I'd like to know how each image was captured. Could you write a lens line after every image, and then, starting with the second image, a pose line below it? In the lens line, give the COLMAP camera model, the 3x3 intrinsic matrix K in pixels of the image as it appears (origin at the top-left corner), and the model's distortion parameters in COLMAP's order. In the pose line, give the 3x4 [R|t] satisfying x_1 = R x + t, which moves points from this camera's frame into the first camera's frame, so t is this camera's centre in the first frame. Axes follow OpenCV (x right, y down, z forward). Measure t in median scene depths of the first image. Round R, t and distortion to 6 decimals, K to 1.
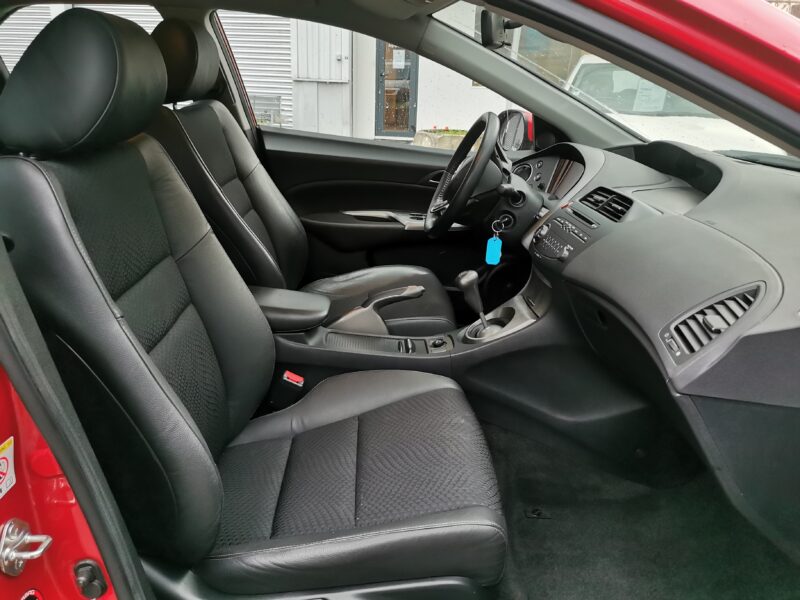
lens RADIAL K [[621.4, 0, 402.8], [0, 621.4, 297.4], [0, 0, 1]] dist [0.023076, -0.001789]
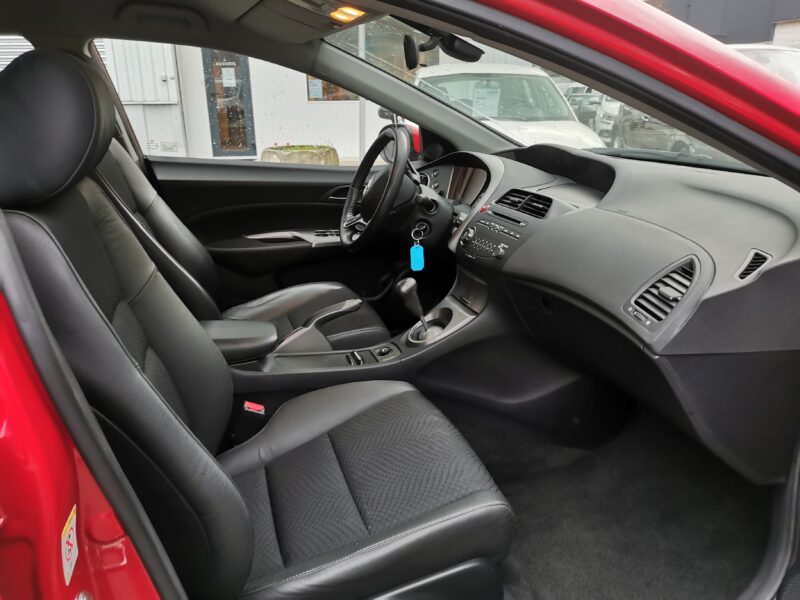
lens RADIAL K [[621.4, 0, 402.8], [0, 621.4, 297.4], [0, 0, 1]] dist [0.023076, -0.001789]
pose [[0.961690, -0.127633, 0.242614, -0.161741], [0.132210, 0.991218, -0.002608, -0.009166], [-0.240150, 0.034584, 0.970119, -0.020842]]
